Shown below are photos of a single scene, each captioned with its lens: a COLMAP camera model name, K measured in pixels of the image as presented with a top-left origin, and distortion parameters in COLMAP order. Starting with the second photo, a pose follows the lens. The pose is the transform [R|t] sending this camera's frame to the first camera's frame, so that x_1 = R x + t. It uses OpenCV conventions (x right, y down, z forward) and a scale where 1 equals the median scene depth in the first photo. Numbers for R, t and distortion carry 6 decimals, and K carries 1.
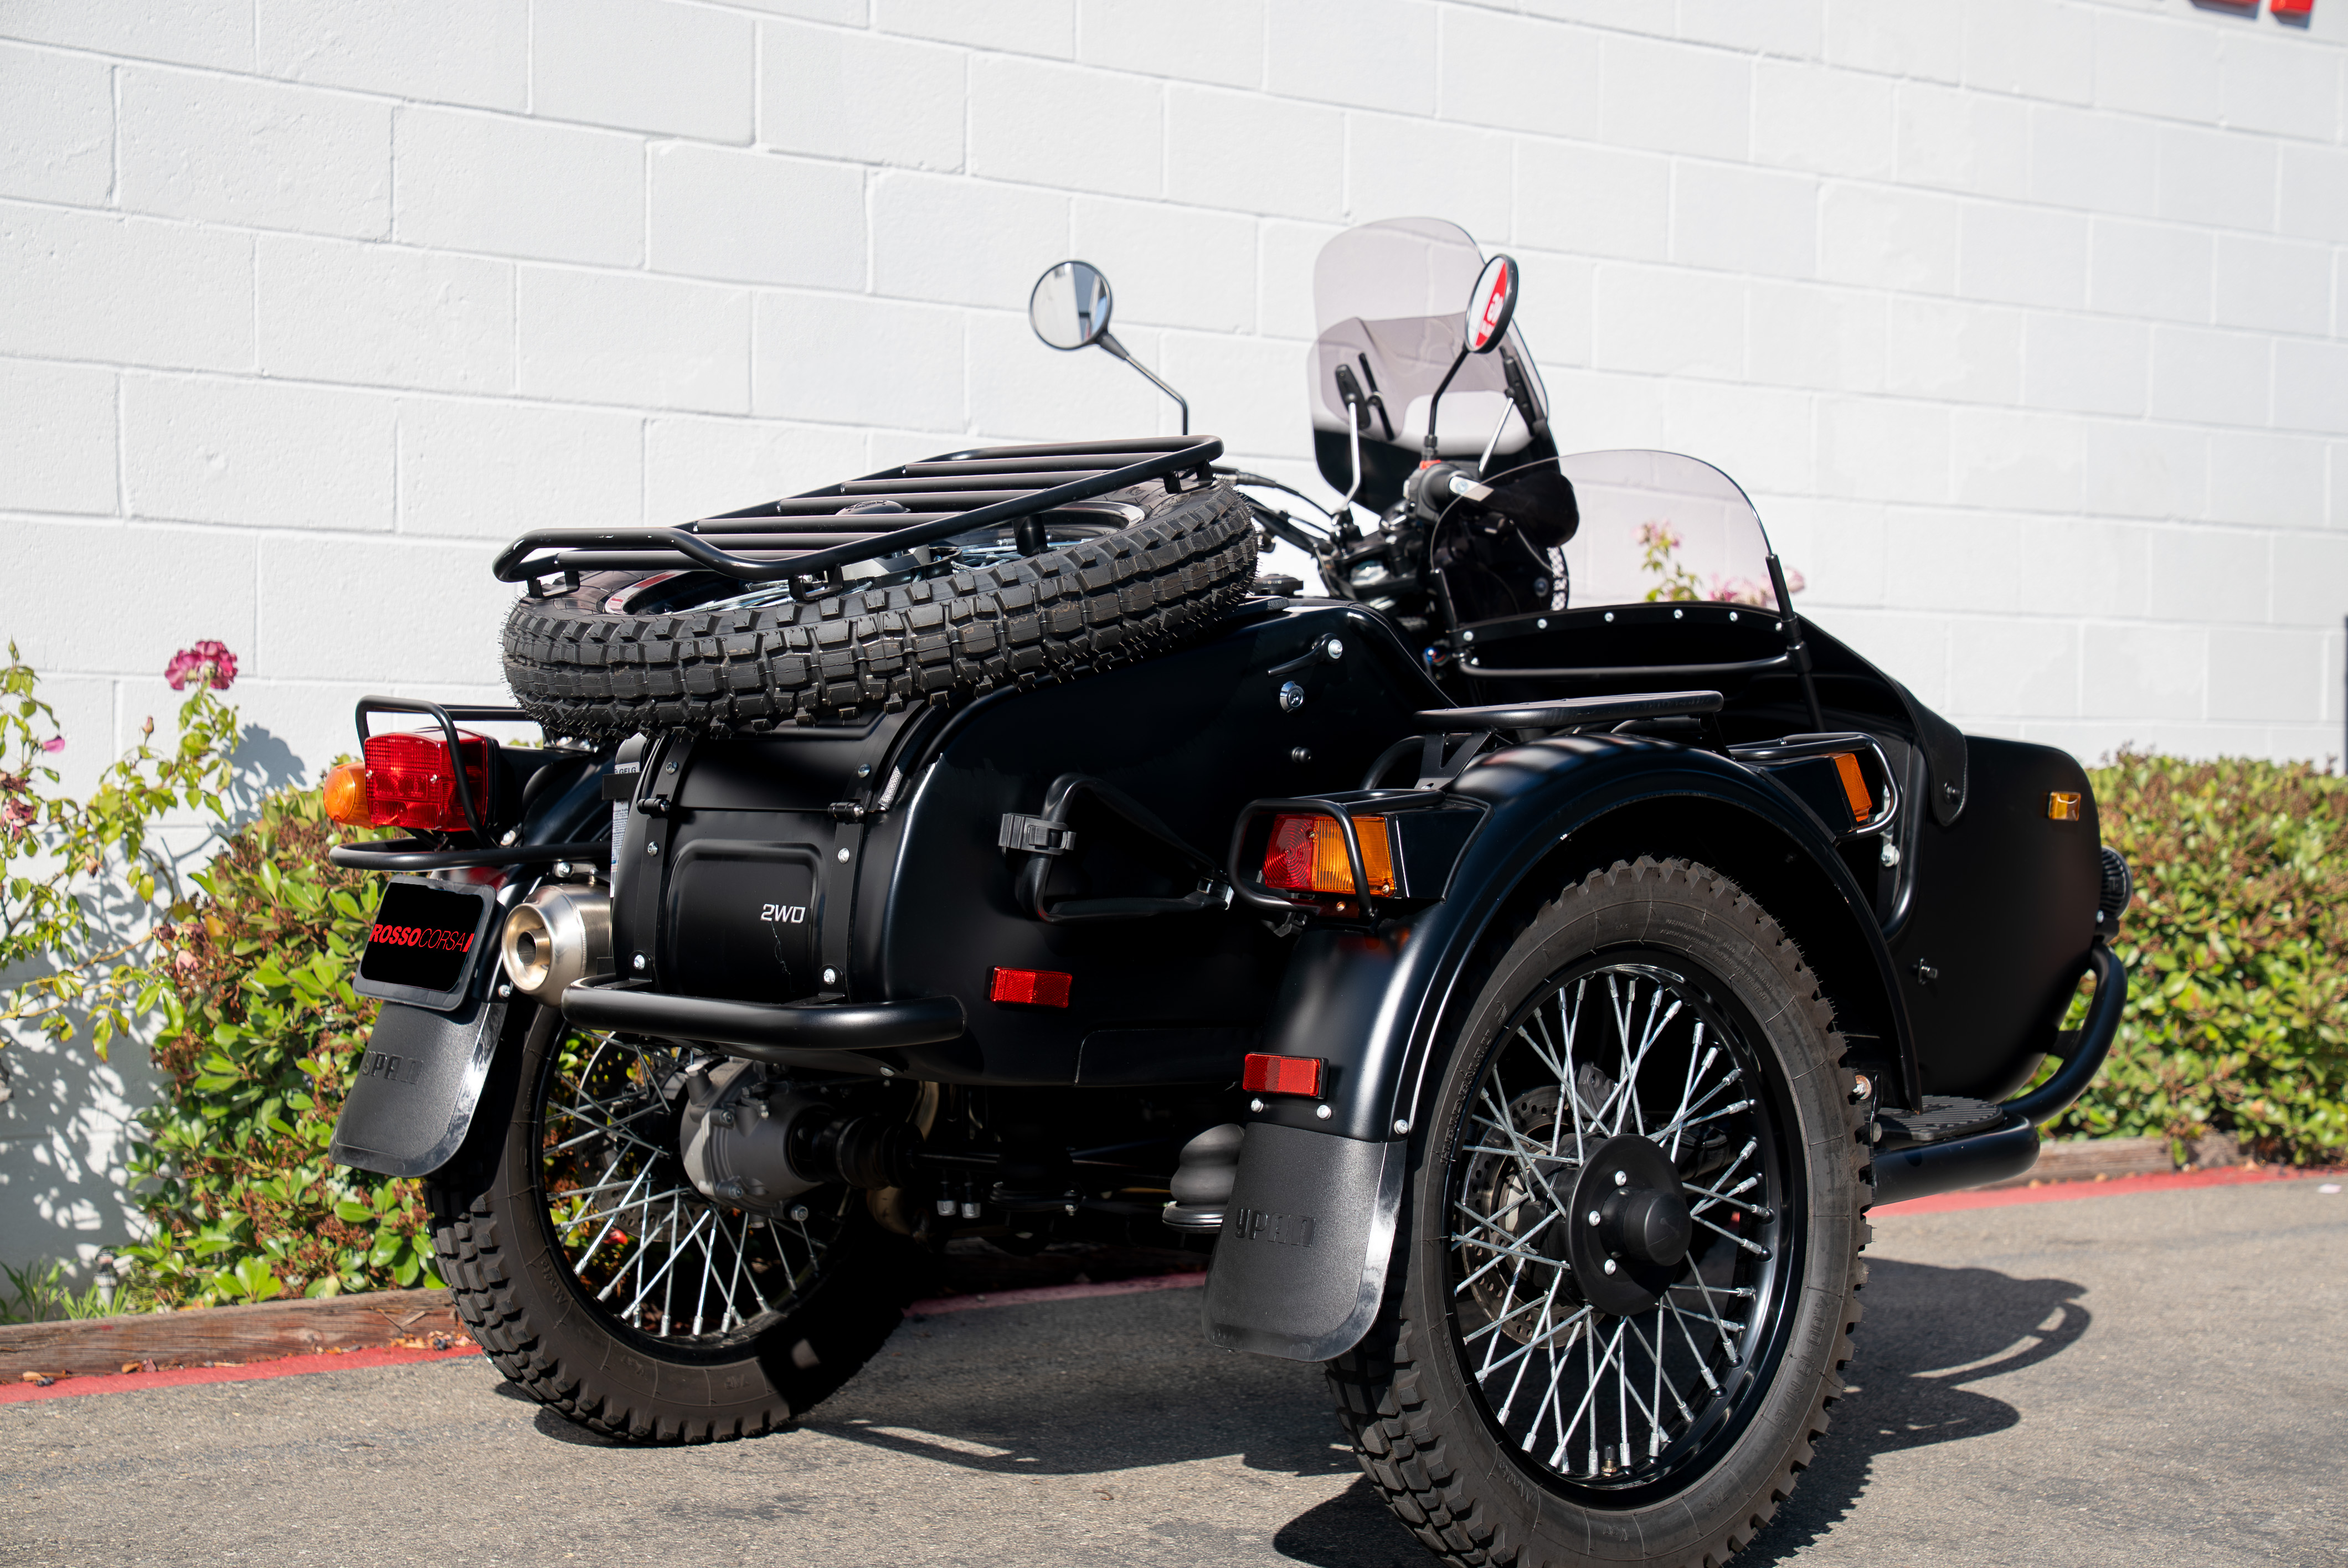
lens RADIAL K [[4145.6, 0, 1185.6], [0, 4145.6, 771.5], [0, 0, 1]] dist [0.301952, 0.000000]
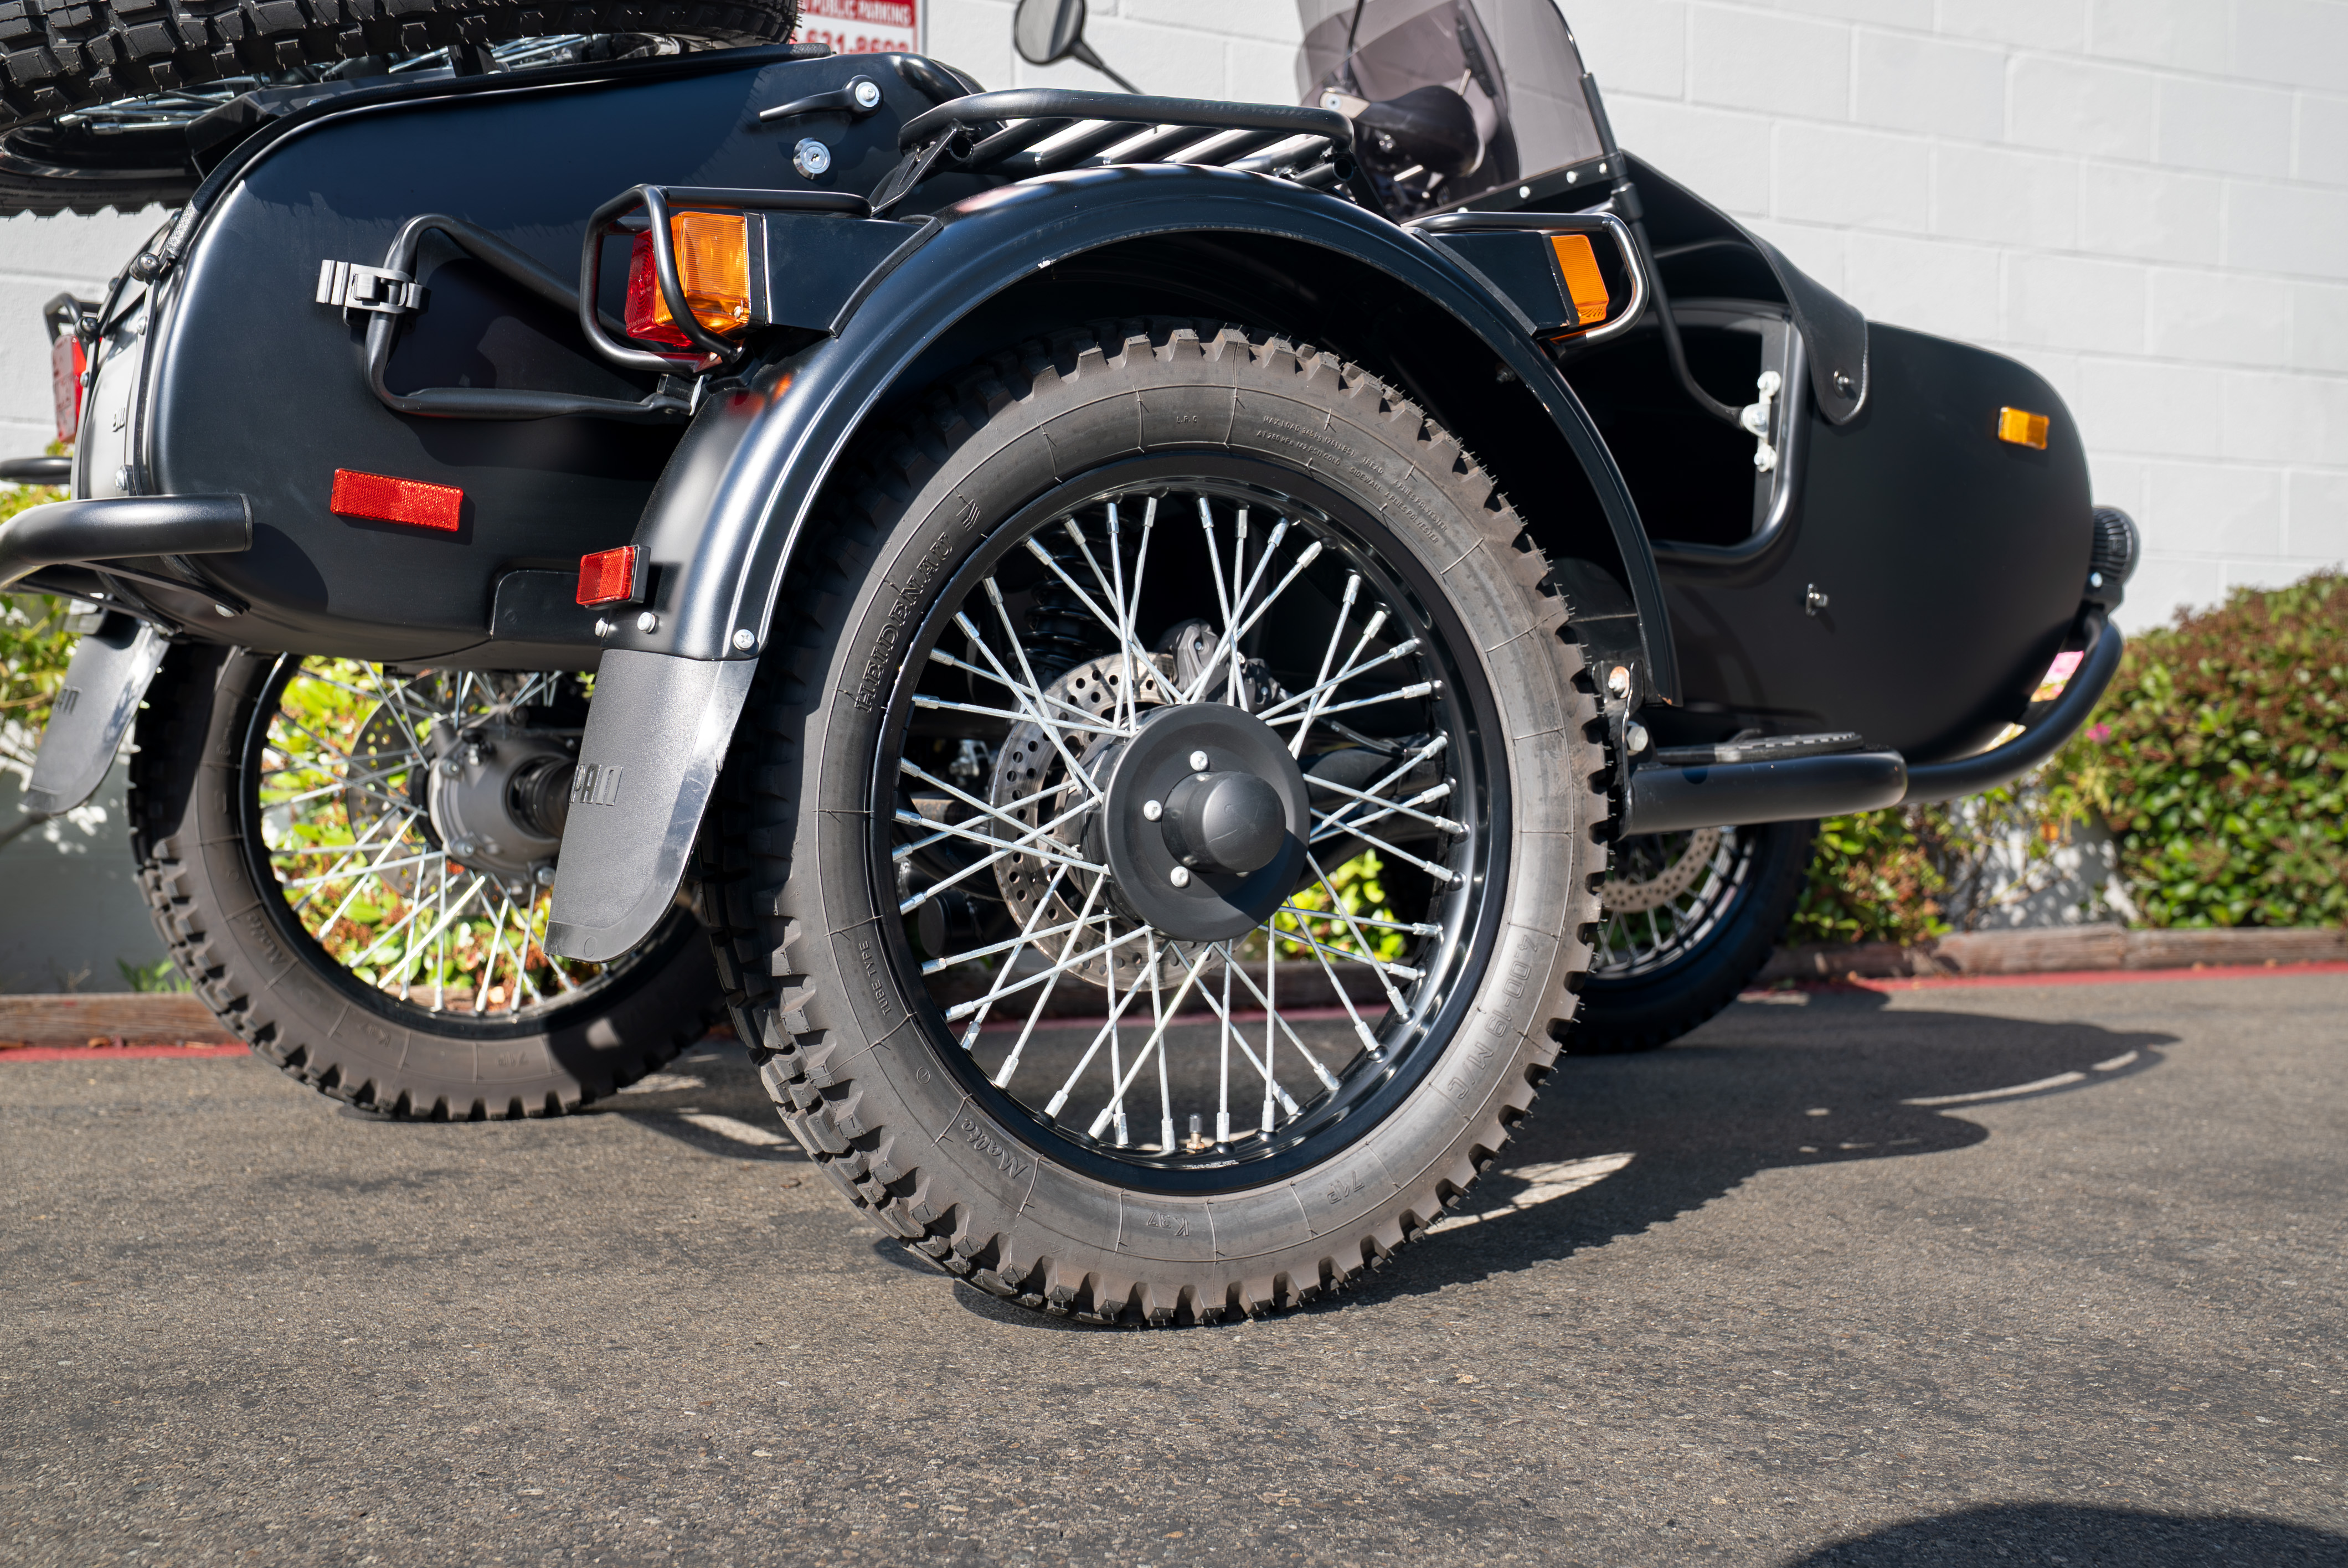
lens RADIAL K [[2715.5, 0, 1154.7], [0, 2715.5, 784.4], [0, 0, 1]] dist [0.123921, 0.000000]
pose [[0.972853, -0.003446, -0.231399, 0.152679], [0.003123, 0.999994, -0.001765, 0.074678], [0.231404, 0.000994, 0.972857, 0.378752]]
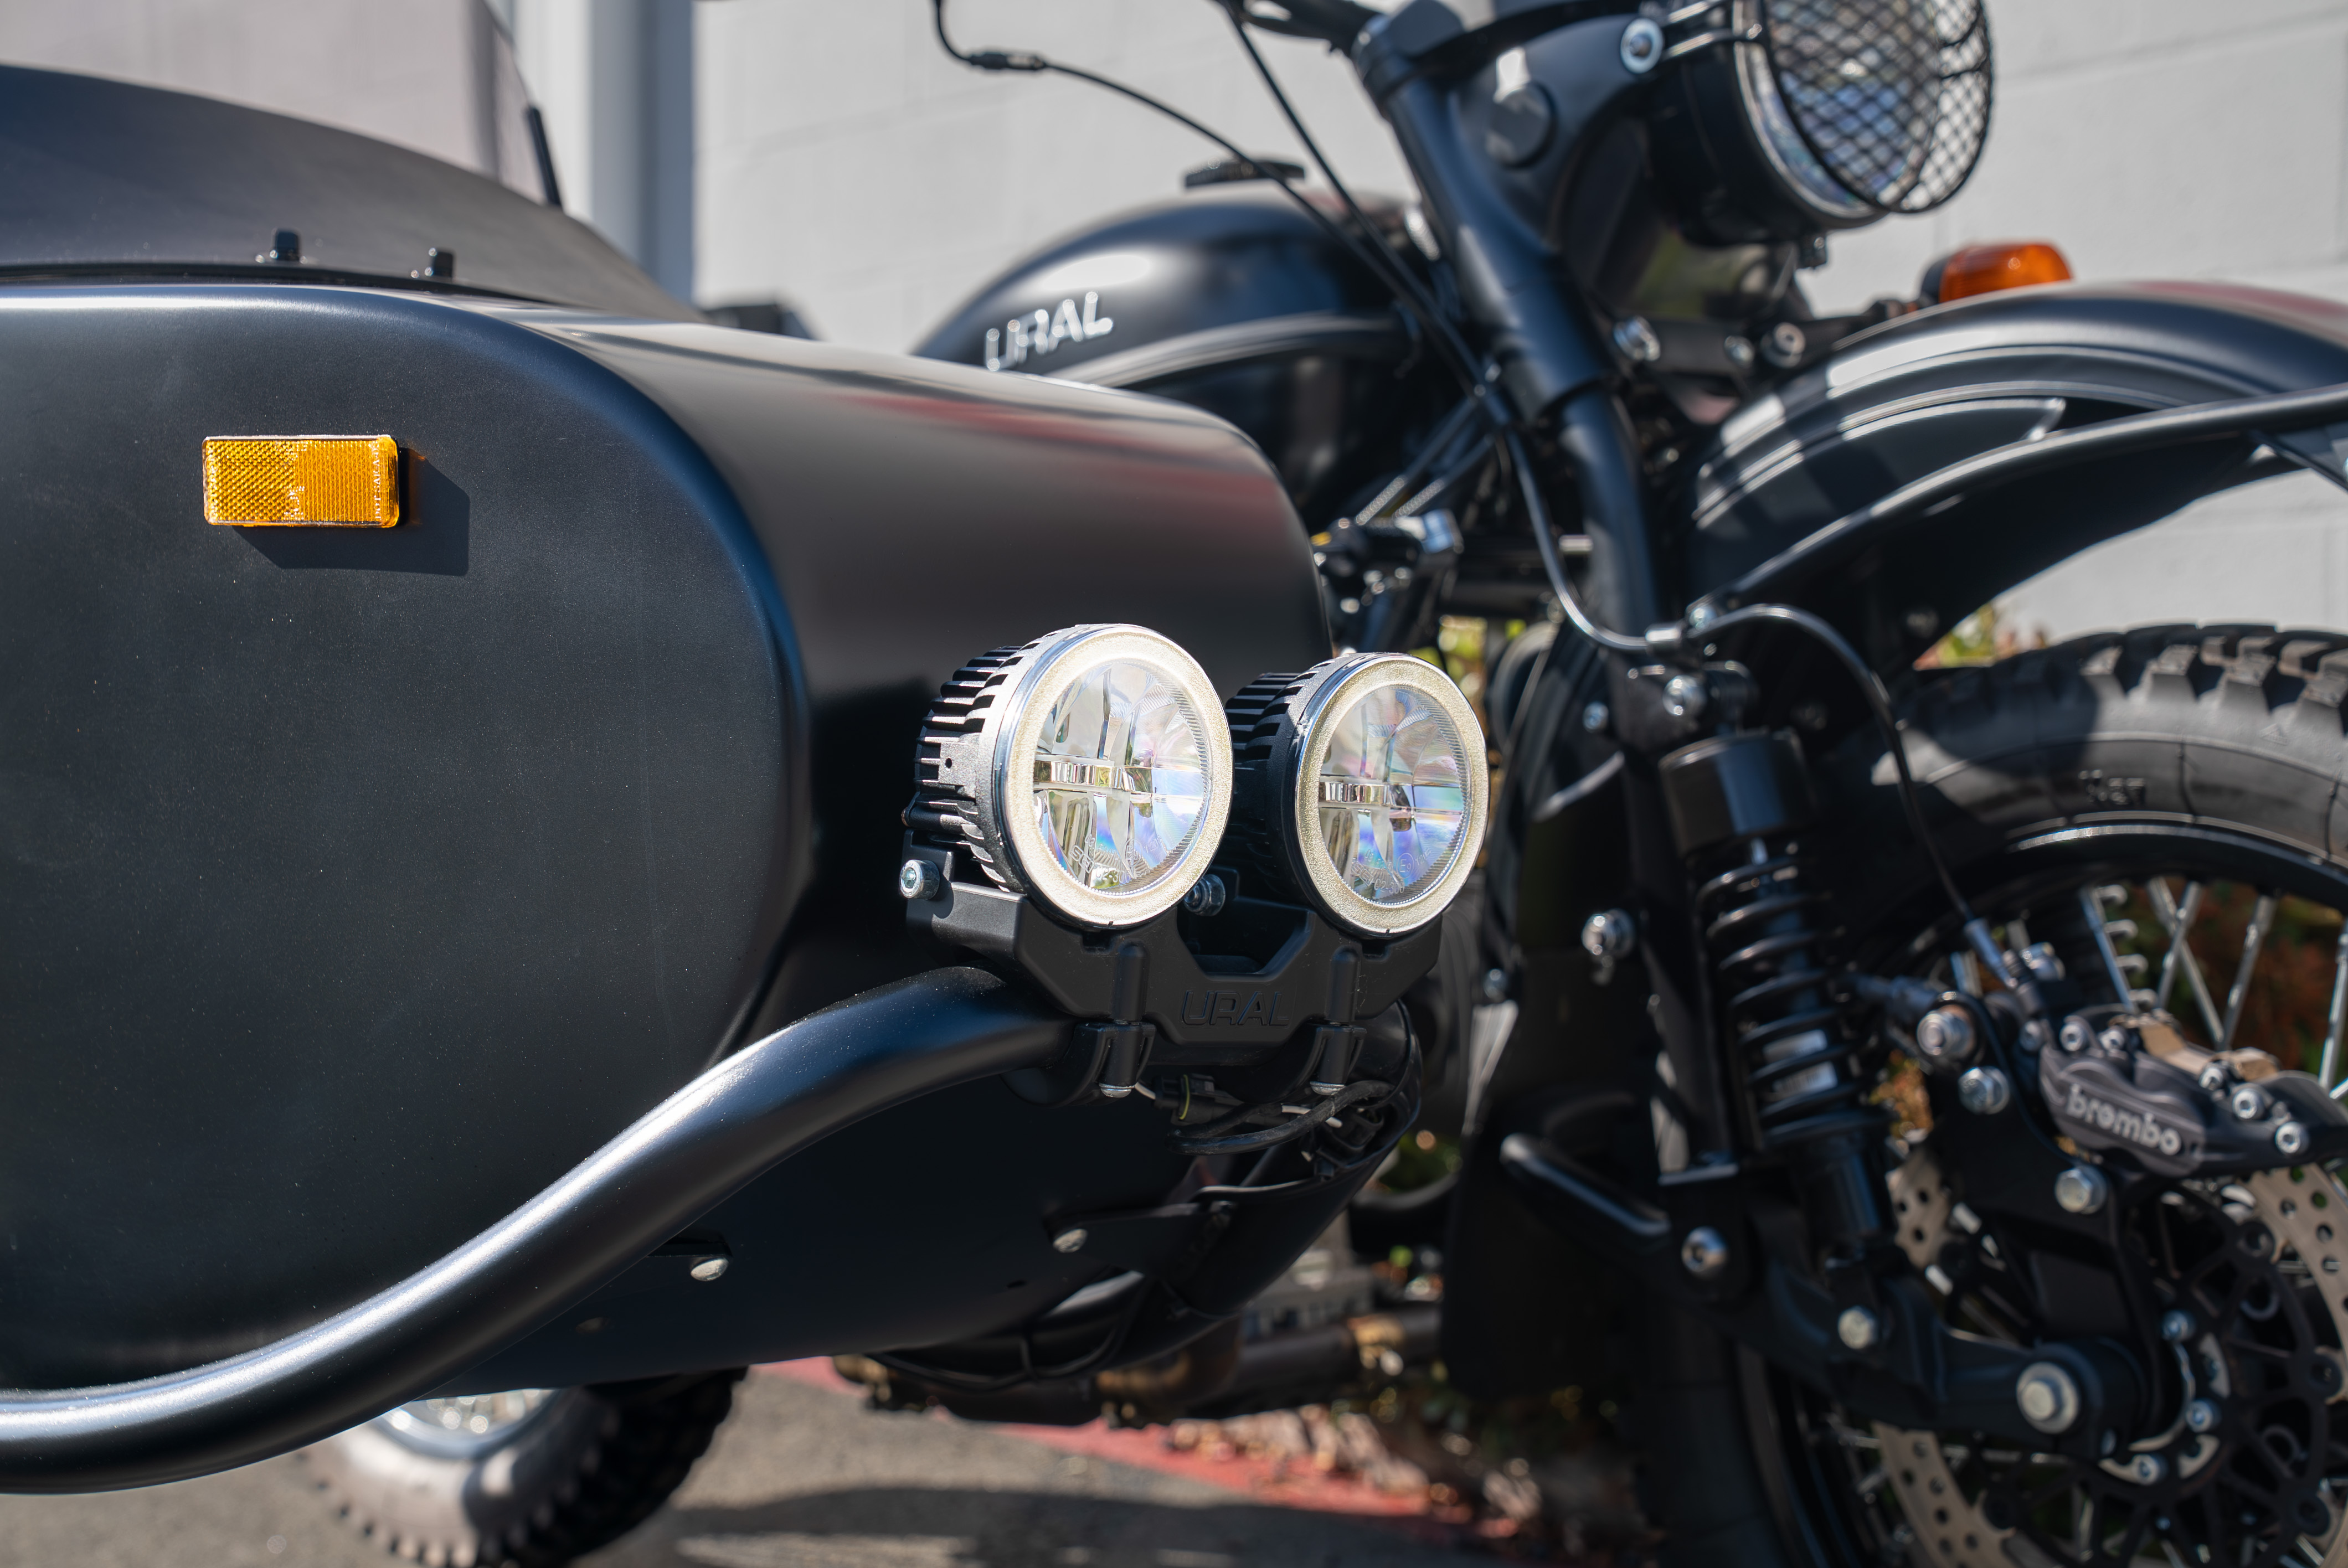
lens RADIAL K [[3562.7, 0, 1165.6], [0, 3562.7, 769.7], [0, 0, 1]] dist [0.203508, 0.000000]
pose [[-0.007364, -0.023168, -0.999704, 0.419382], [-0.025979, 0.999399, -0.022970, 0.035137], [0.999635, 0.025803, -0.007961, 0.965610]]
